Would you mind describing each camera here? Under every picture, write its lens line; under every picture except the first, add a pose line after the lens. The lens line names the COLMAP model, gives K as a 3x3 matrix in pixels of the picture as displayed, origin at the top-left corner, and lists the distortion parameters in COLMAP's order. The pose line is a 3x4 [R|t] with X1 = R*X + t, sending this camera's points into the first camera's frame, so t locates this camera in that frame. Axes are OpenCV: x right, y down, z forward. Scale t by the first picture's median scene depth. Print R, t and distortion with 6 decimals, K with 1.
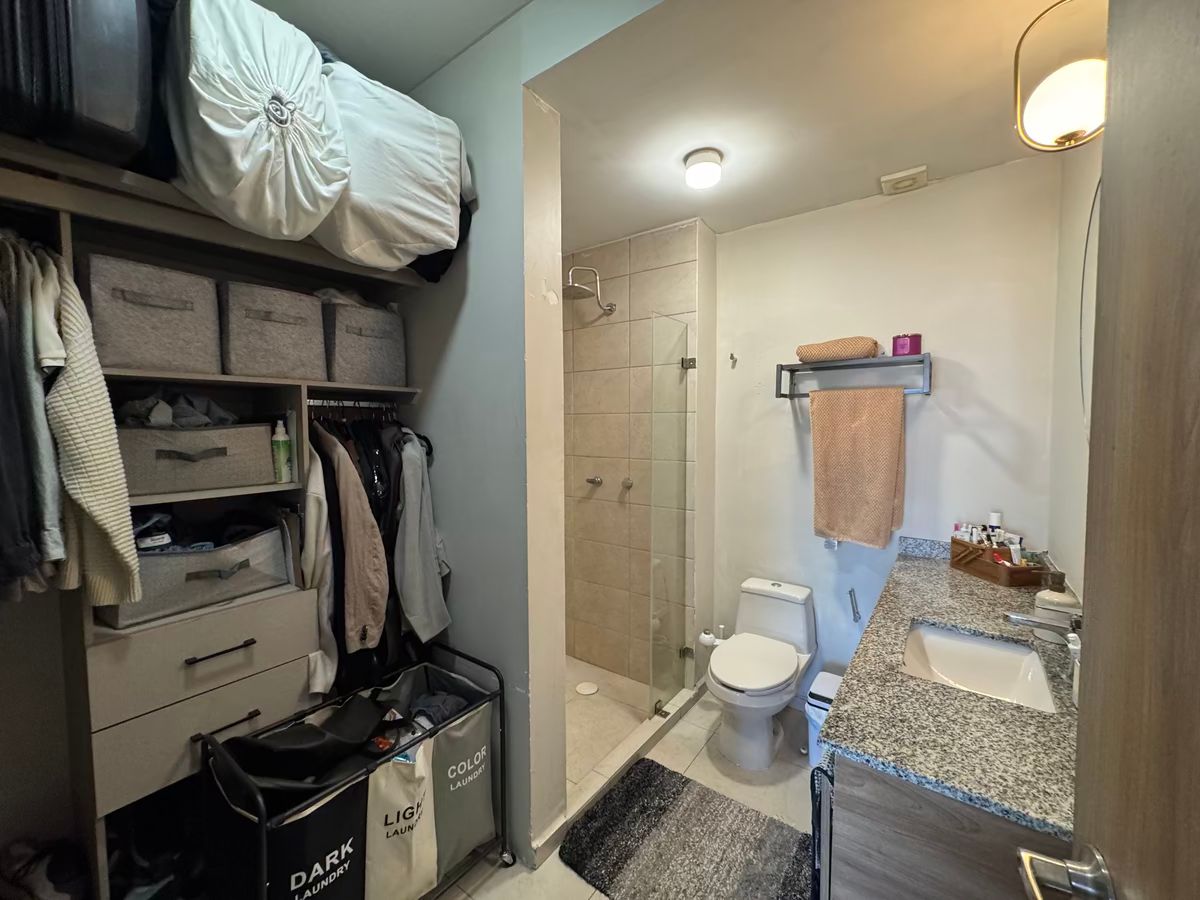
lens RADIAL K [[480.6, 0, 595.9], [0, 480.6, 448.3], [0, 0, 1]] dist [-0.003564, 0.000221]
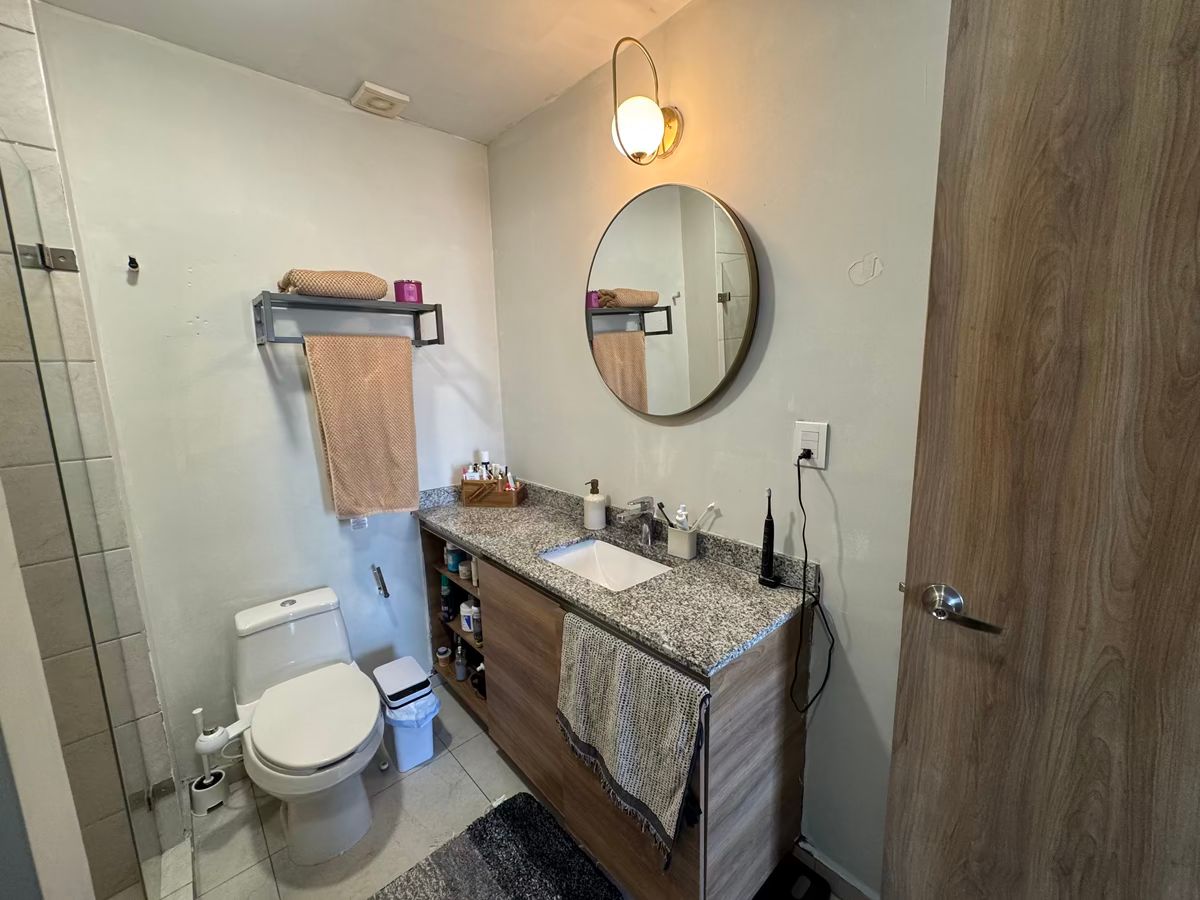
lens RADIAL K [[480.6, 0, 598.1], [0, 480.6, 448.2], [0, 0, 1]] dist [-0.003564, 0.000221]
pose [[0.188310, -0.157111, 0.969461, -0.246174], [0.072183, 0.986666, 0.145878, -0.023387], [-0.979453, 0.042508, 0.197139, 0.466906]]
